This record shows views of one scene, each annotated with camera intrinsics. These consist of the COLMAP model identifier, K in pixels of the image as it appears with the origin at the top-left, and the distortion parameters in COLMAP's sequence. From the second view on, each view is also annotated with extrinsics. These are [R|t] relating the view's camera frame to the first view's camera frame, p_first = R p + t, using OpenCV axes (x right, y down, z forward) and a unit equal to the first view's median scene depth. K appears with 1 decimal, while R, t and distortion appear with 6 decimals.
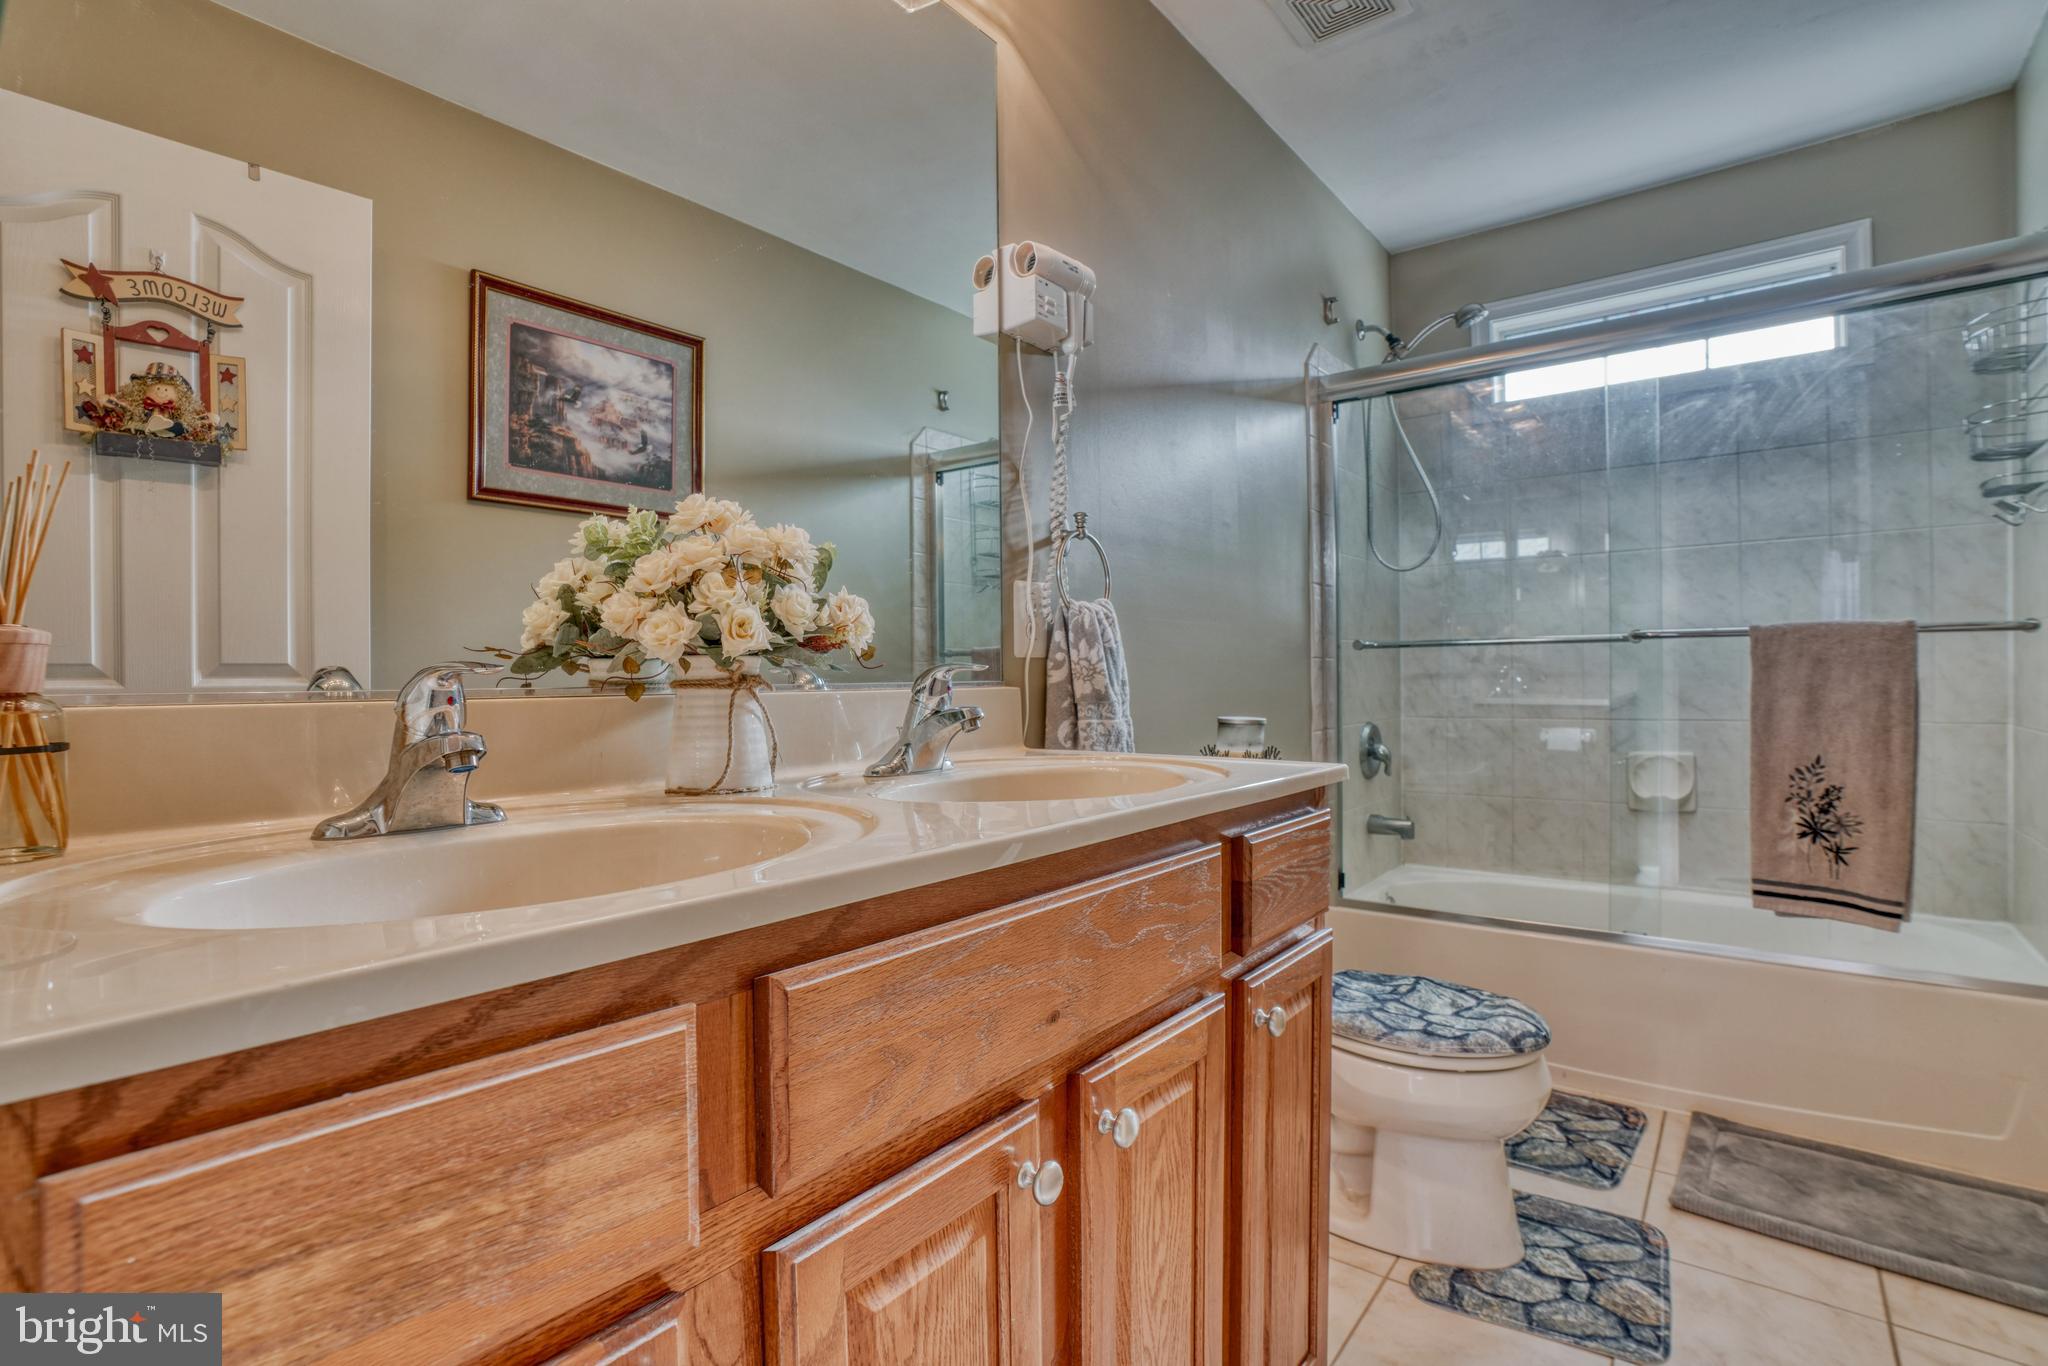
lens RADIAL K [[951.2, 0, 1003.3], [0, 951.2, 717.2], [0, 0, 1]] dist [-0.075566, 0.040359]
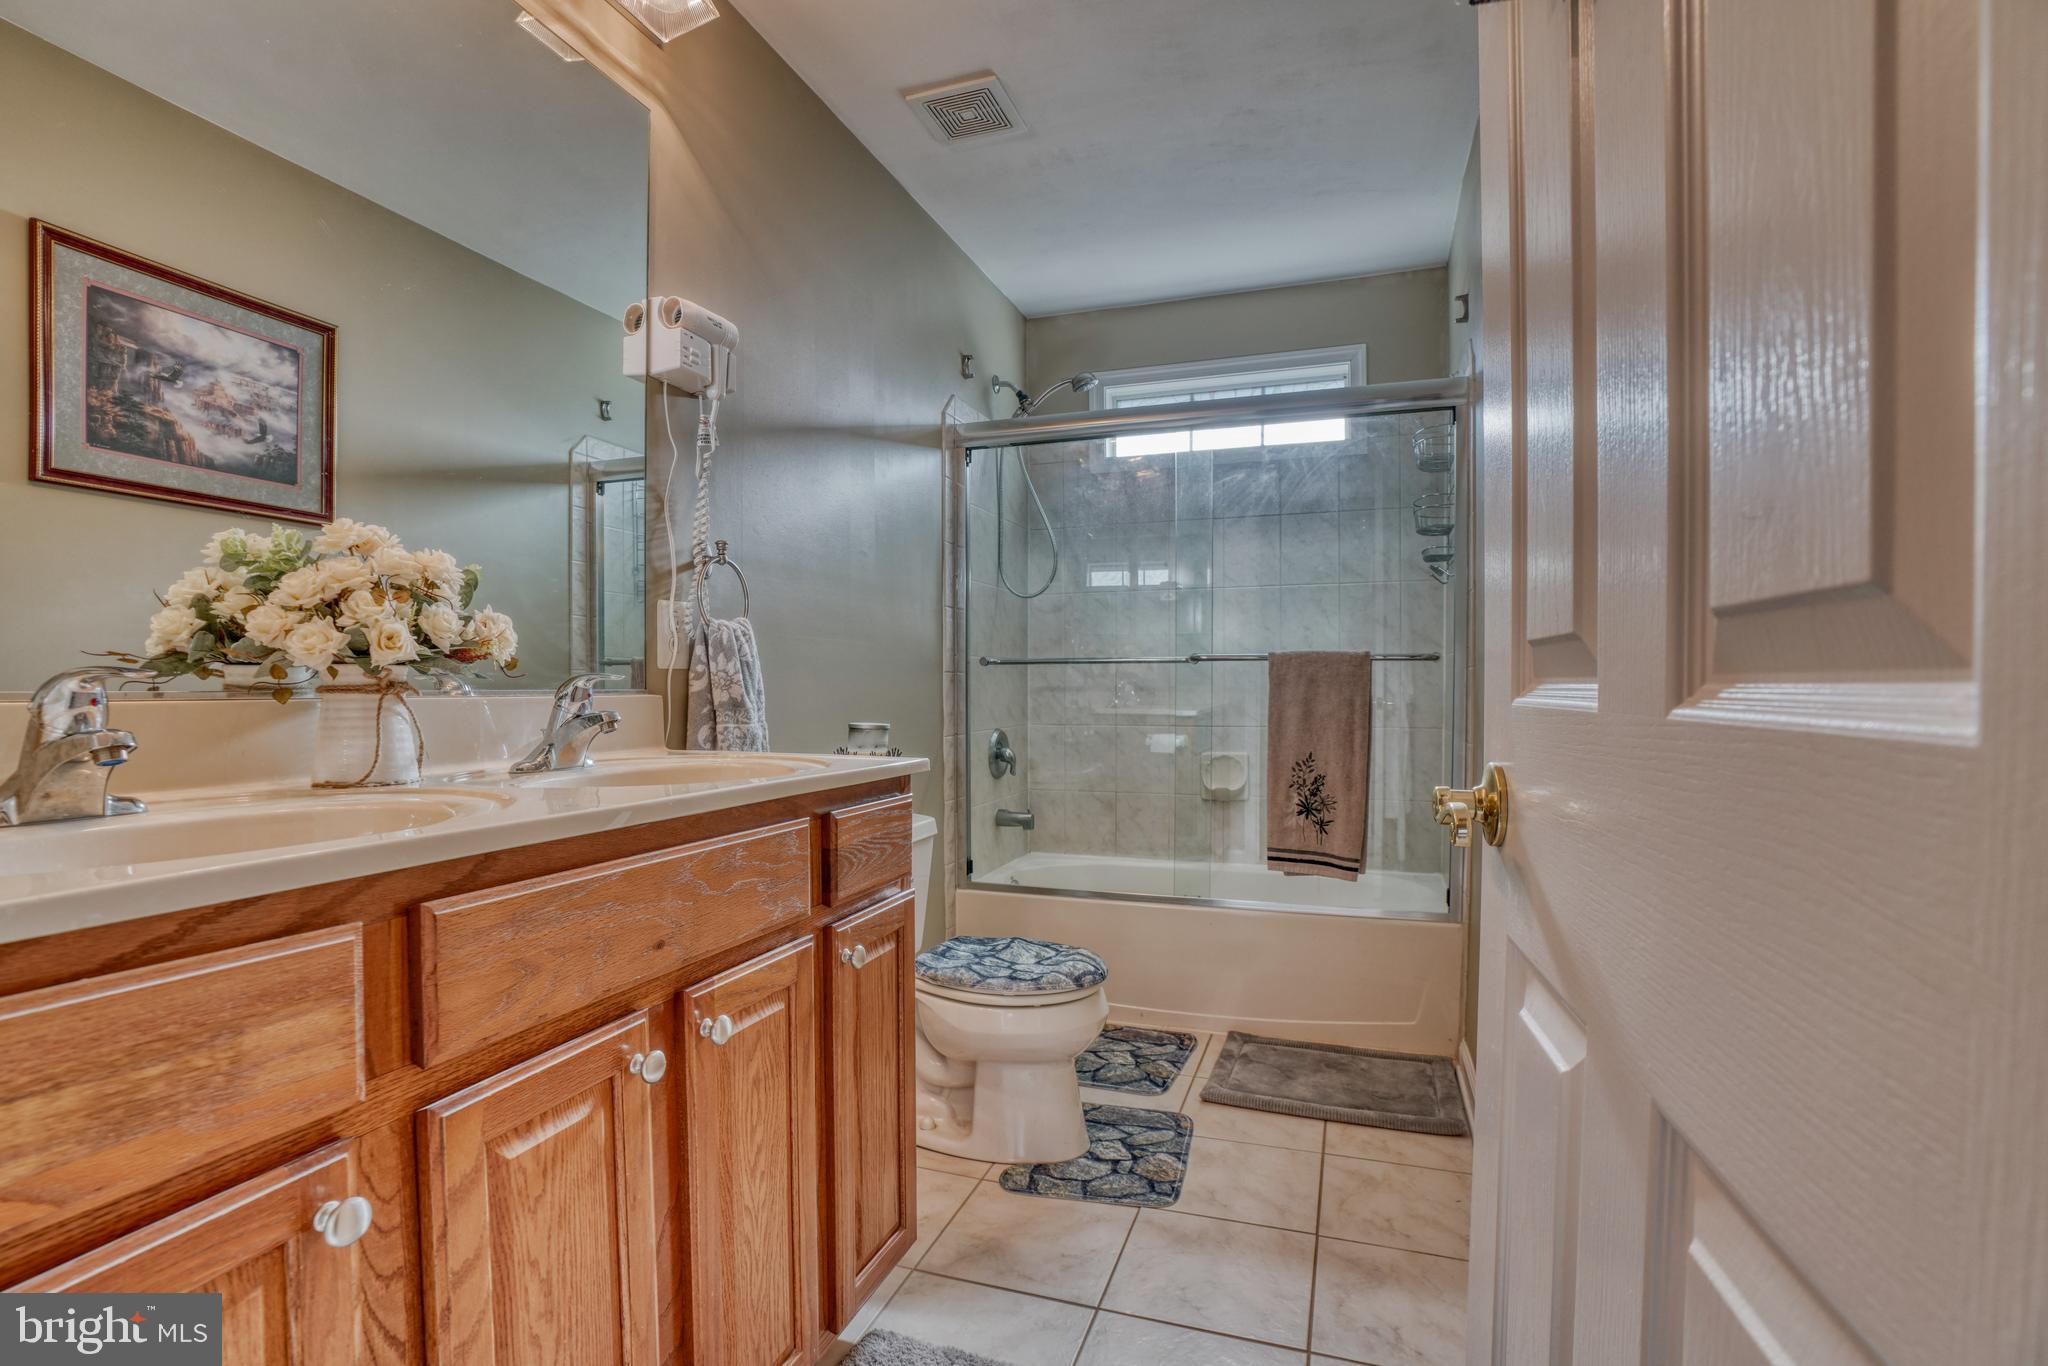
lens RADIAL K [[979.9, 0, 1018.6], [0, 979.9, 726.8], [0, 0, 1]] dist [-0.071300, 0.028248]
pose [[0.947095, -0.000890, 0.320953, 0.049816], [0.001692, 0.999996, -0.002220, 0.009391], [-0.320950, 0.002646, 0.947092, -0.230080]]
